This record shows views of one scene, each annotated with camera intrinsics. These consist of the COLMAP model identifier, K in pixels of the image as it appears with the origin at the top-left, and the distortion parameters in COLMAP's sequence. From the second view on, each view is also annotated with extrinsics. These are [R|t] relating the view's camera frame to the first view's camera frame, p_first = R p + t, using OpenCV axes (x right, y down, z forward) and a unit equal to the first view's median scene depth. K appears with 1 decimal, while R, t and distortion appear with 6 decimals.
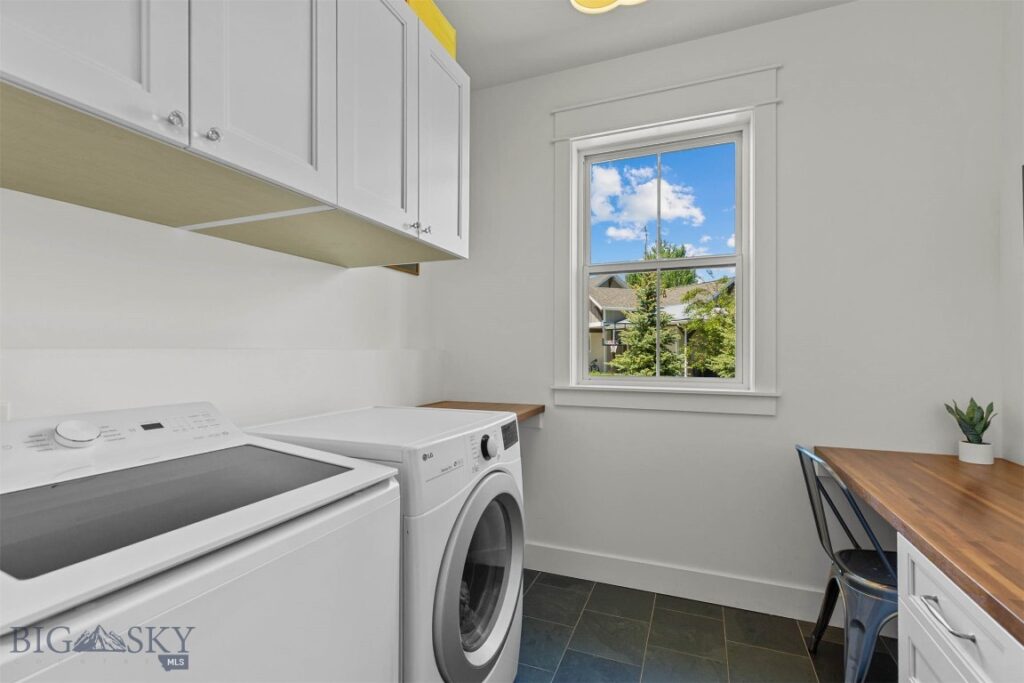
lens RADIAL K [[468.3, 0, 514.0], [0, 468.3, 346.3], [0, 0, 1]] dist [0.013218, -0.001232]
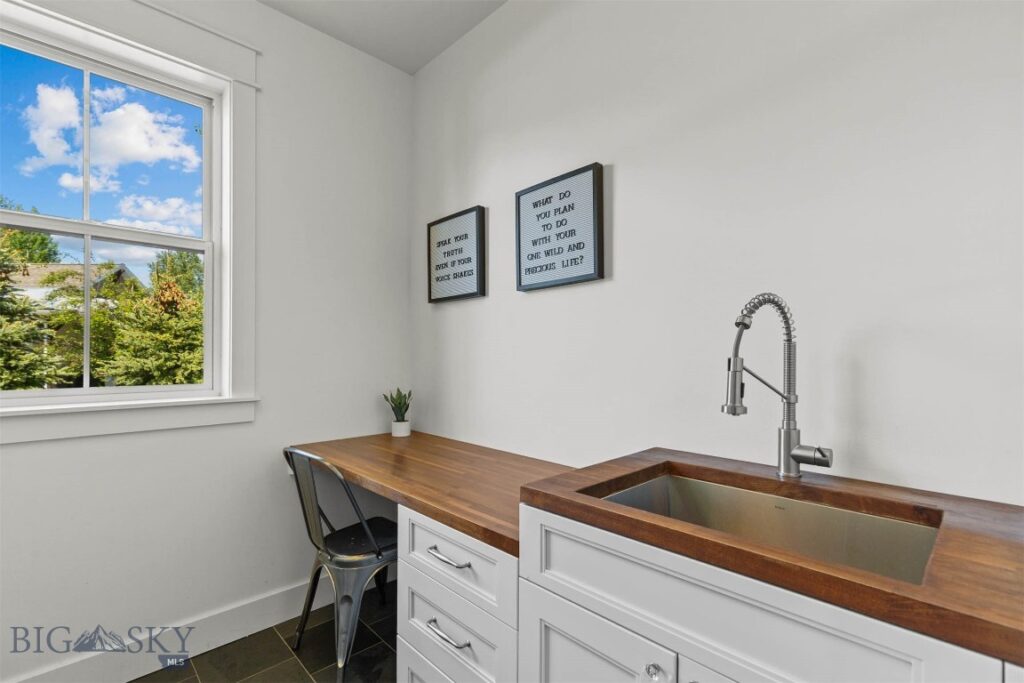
lens RADIAL K [[468.3, 0, 512.5], [0, 468.3, 350.1], [0, 0, 1]] dist [0.013218, -0.001232]
pose [[0.414560, 0.004977, 0.910009, -0.089505], [-0.010537, 0.999944, -0.000669, 0.000624], [-0.909961, -0.009311, 0.414589, 0.146057]]
